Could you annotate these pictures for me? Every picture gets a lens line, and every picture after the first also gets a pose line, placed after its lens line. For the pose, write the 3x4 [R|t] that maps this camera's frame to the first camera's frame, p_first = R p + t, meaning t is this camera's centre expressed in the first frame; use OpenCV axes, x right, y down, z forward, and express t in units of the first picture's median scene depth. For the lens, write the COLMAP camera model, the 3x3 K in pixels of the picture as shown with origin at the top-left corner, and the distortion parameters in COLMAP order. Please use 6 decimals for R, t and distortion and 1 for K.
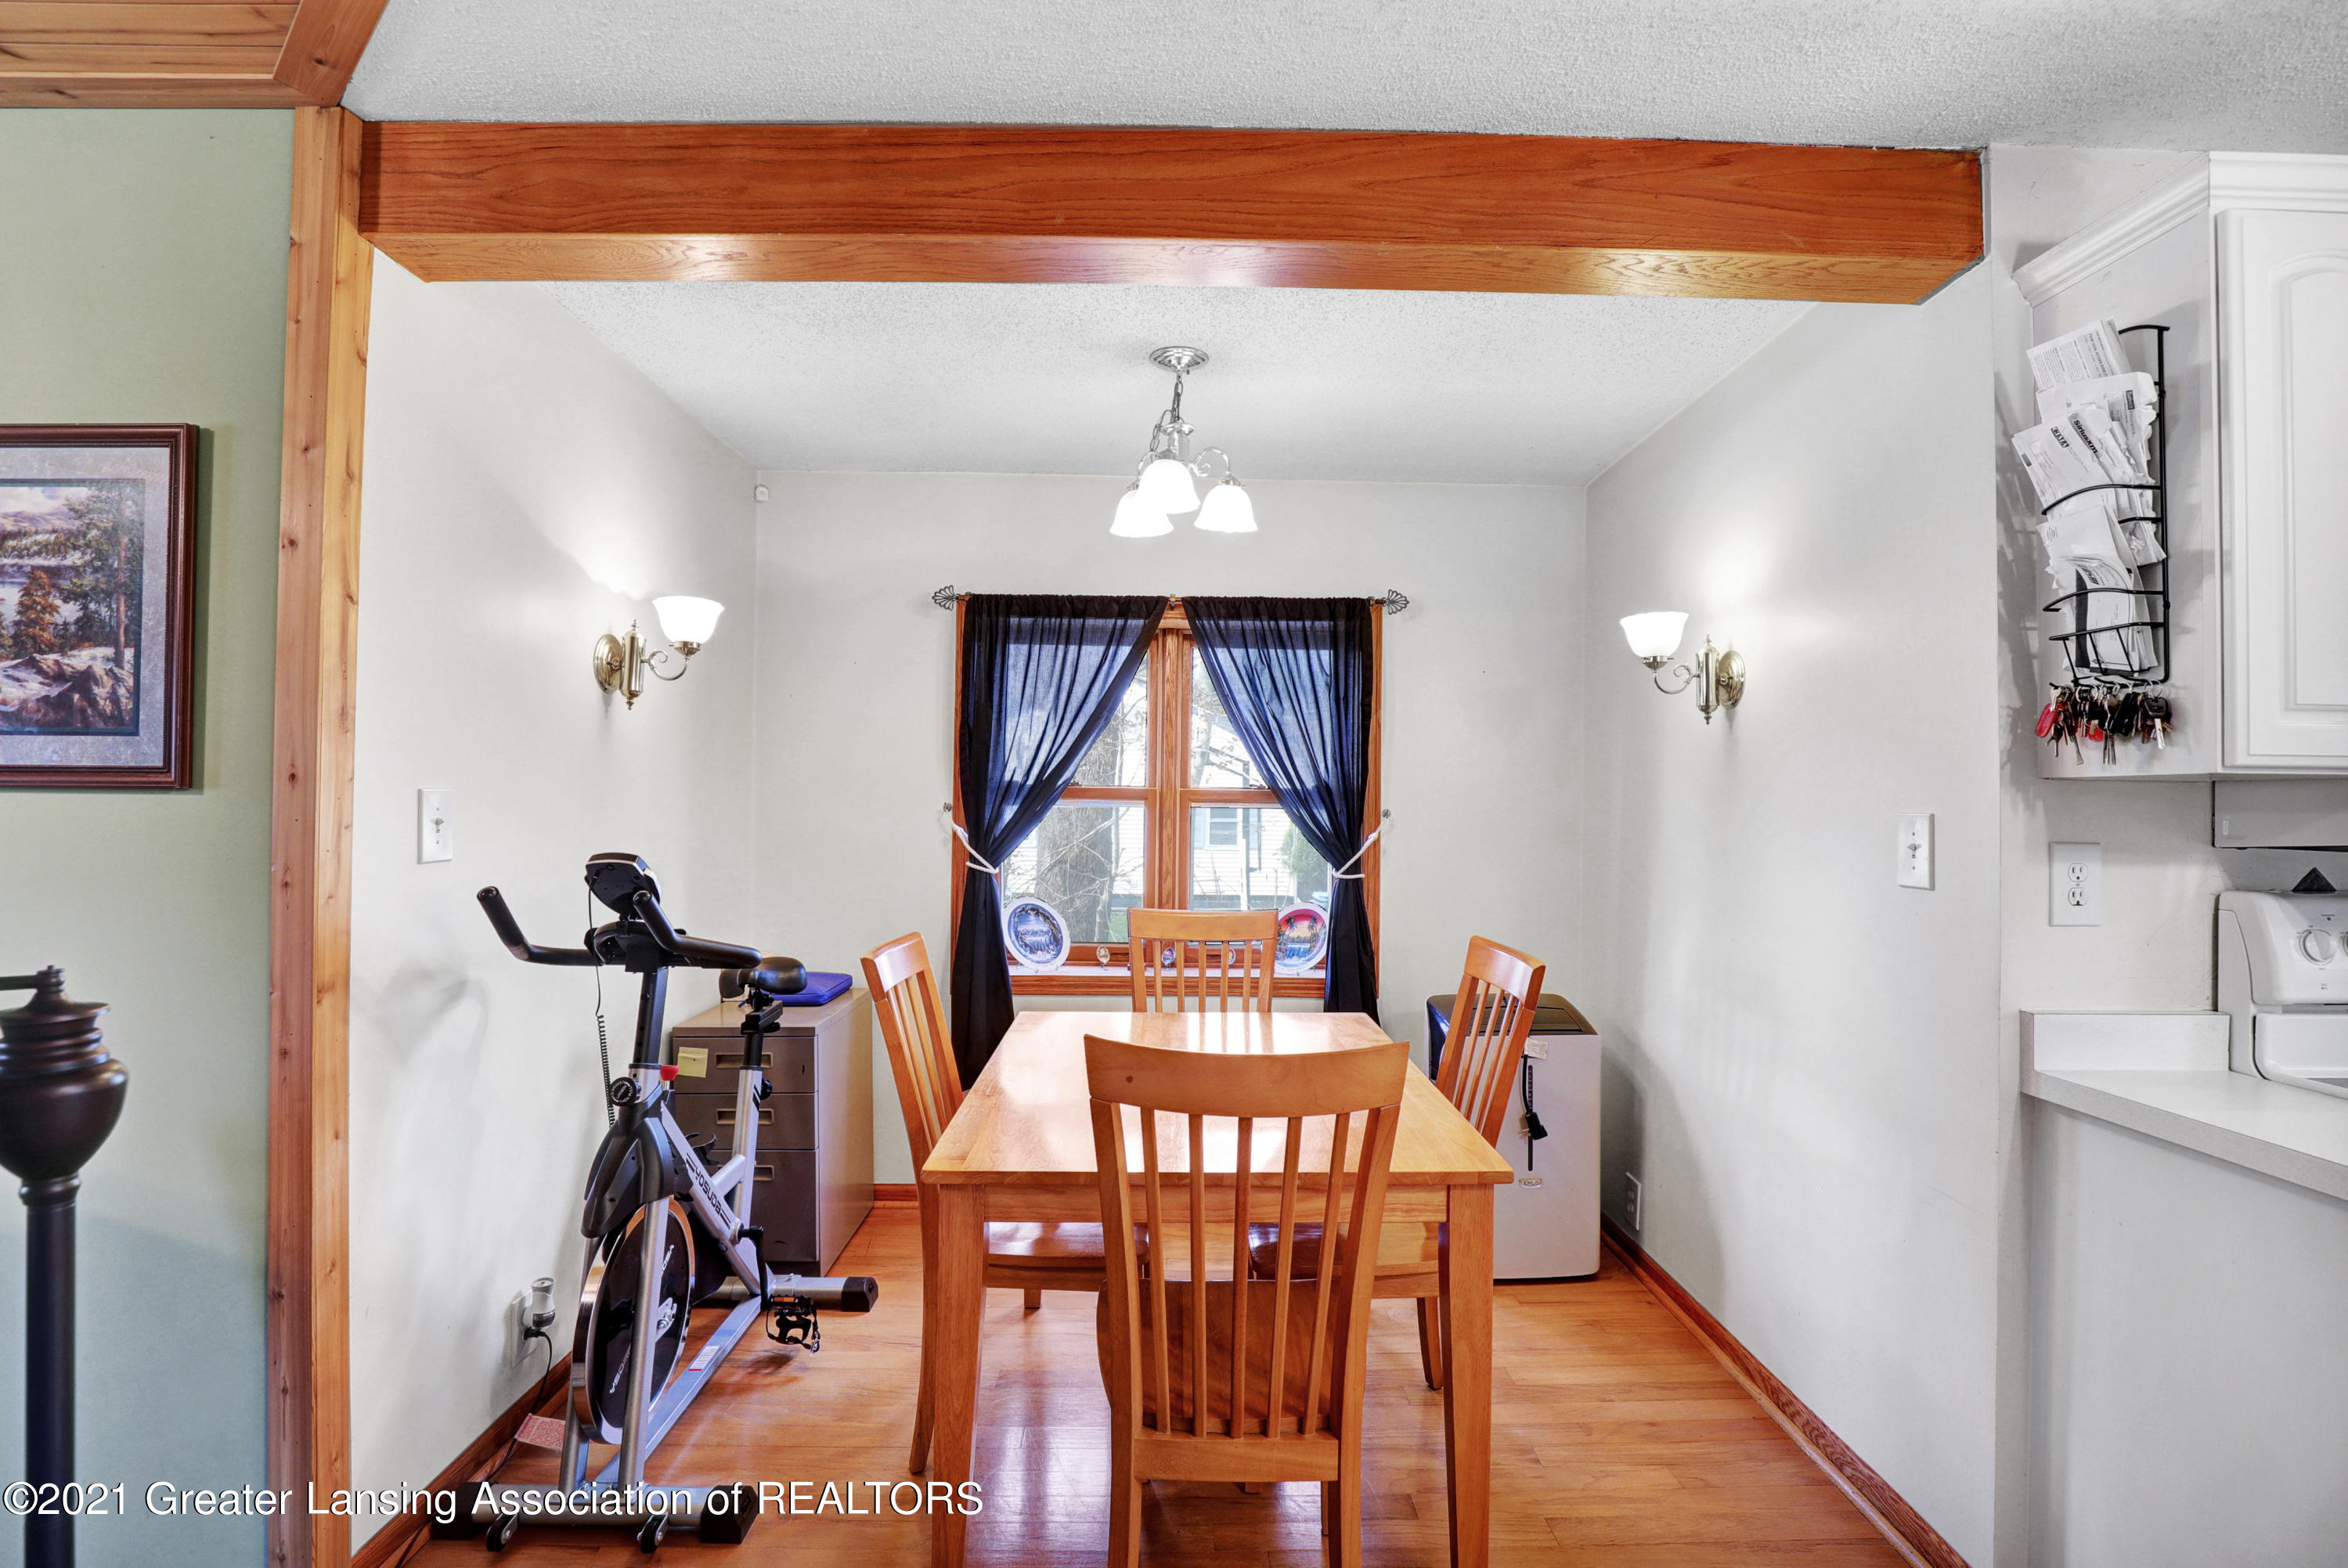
lens RADIAL K [[1091.2, 0, 1169.6], [0, 1091.2, 781.2], [0, 0, 1]] dist [-0.030564, 0.002043]
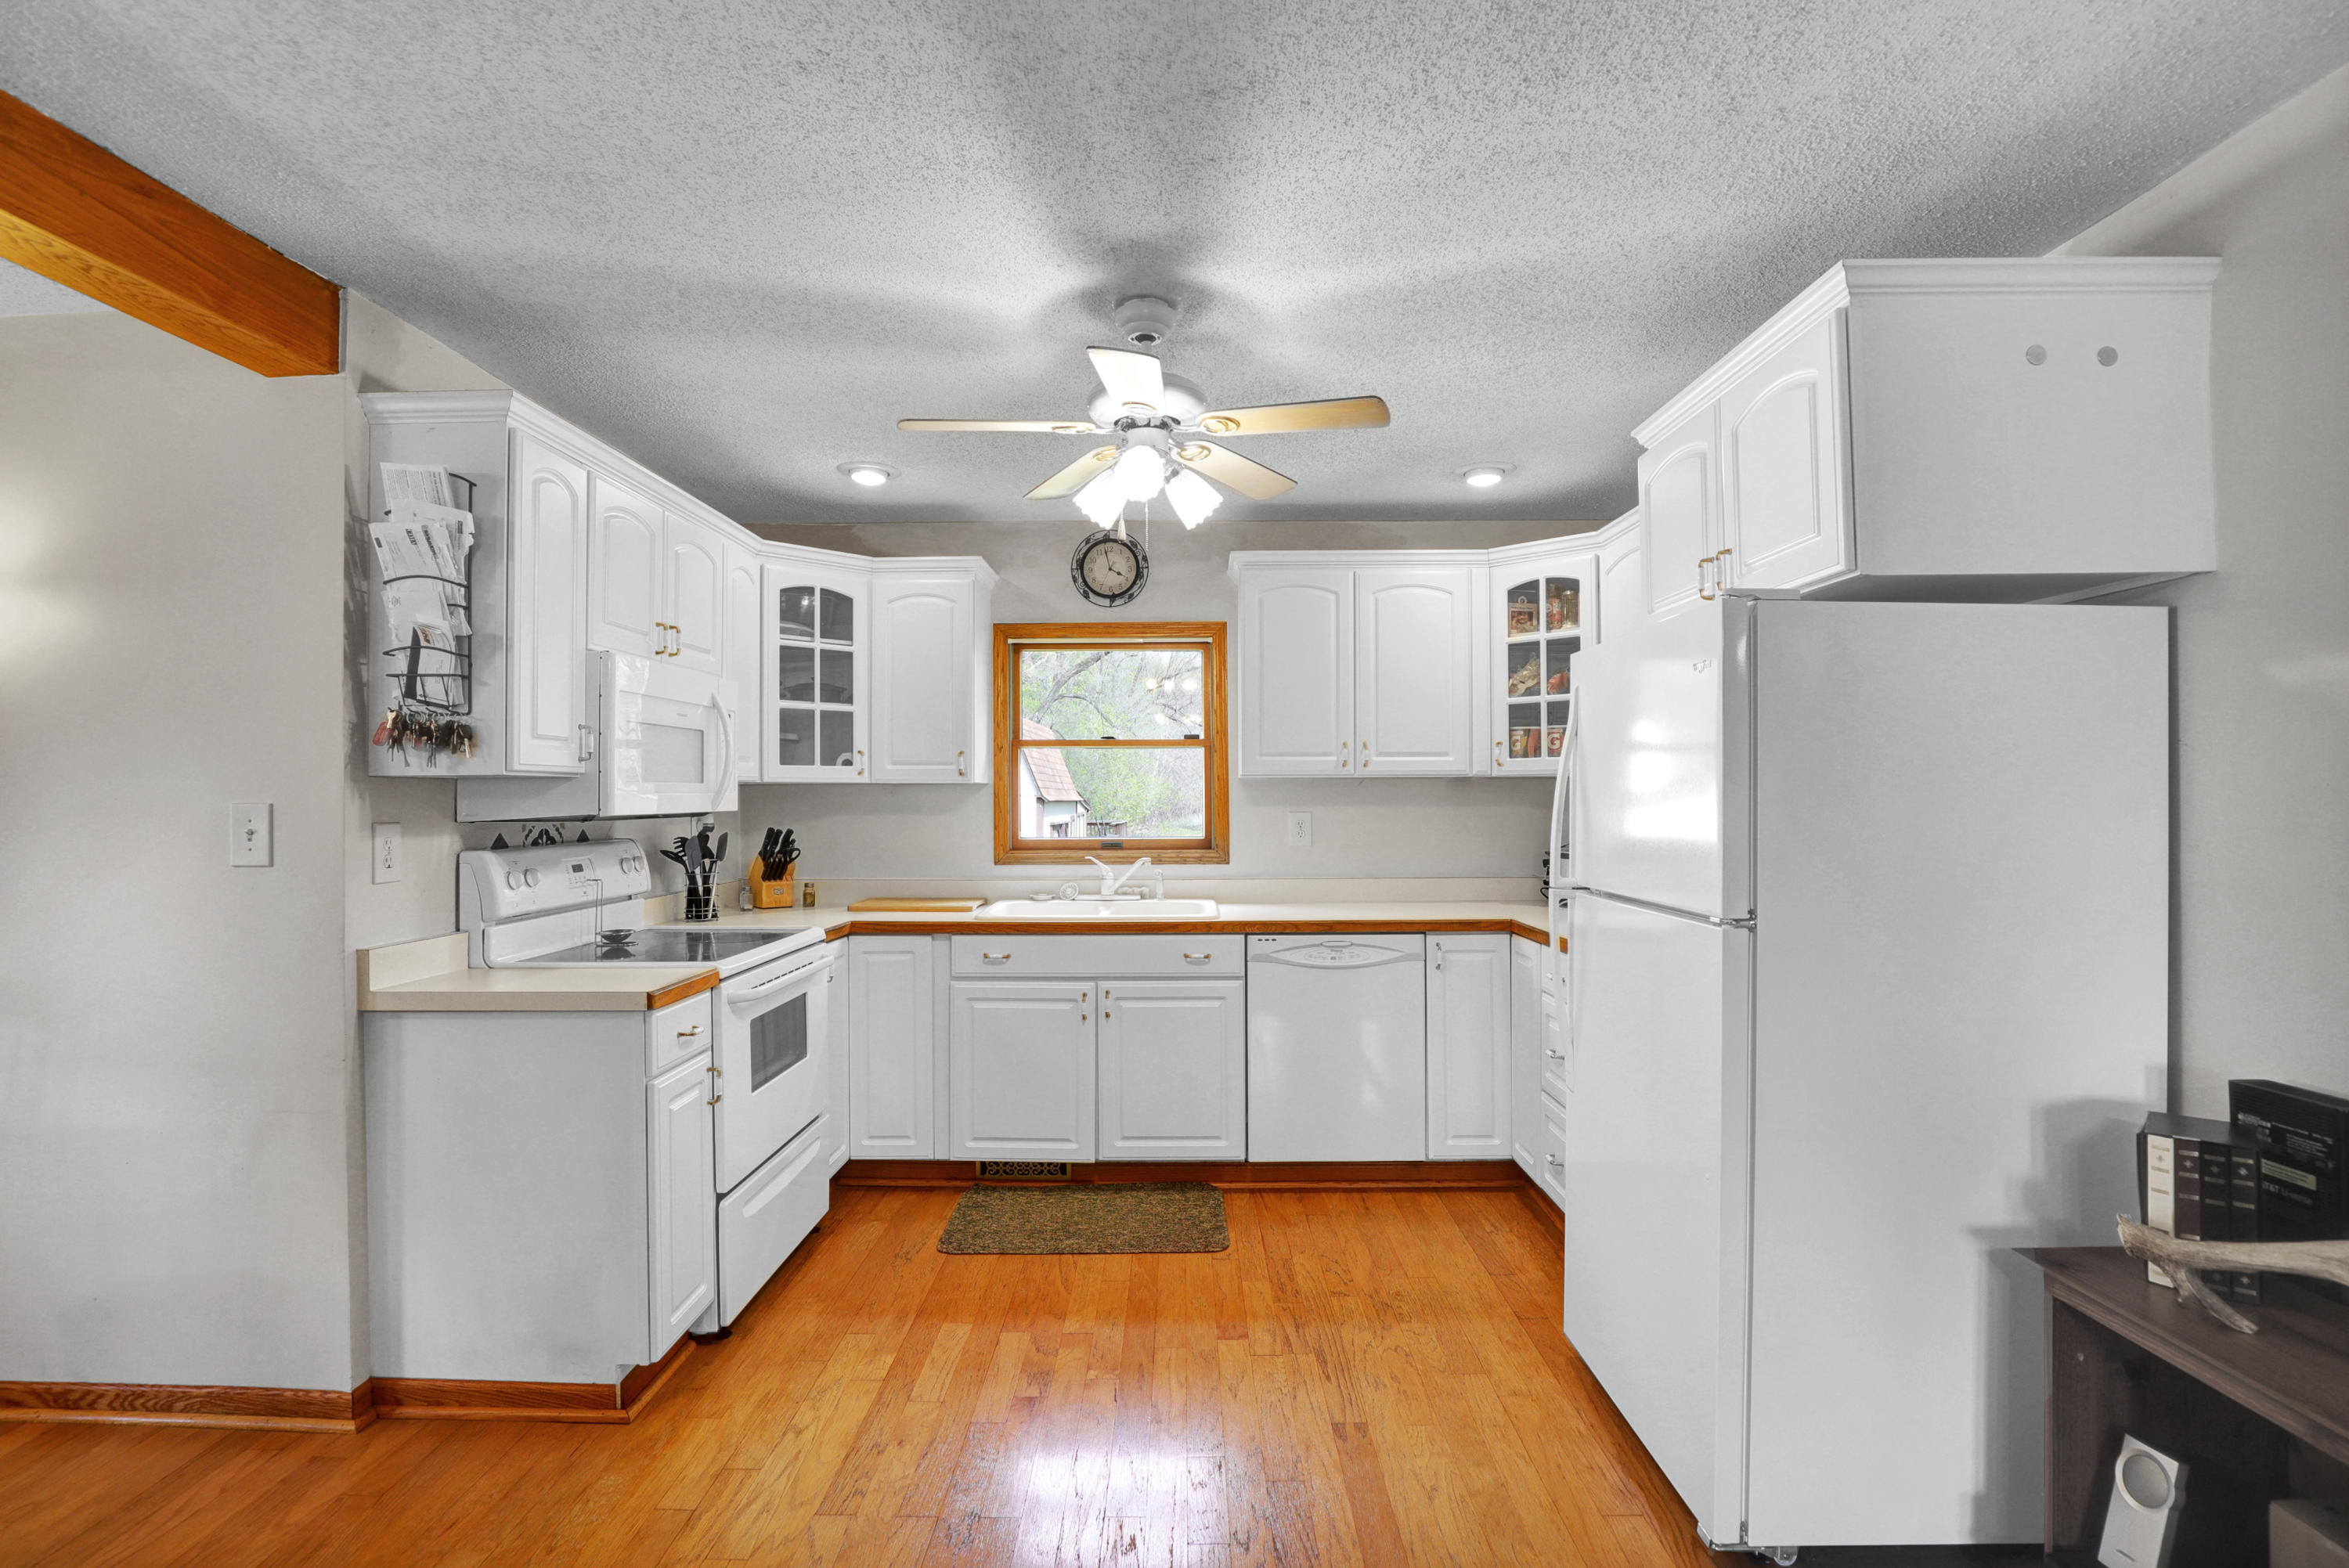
lens RADIAL K [[1091.6, 0, 1181.3], [0, 1091.6, 786.5], [0, 0, 1]] dist [-0.030564, 0.002043]
pose [[0.016901, -0.004966, 0.999845, -0.553427], [-0.011884, 0.999916, 0.005167, -0.008787], [-0.999787, -0.011969, 0.016840, -0.052741]]
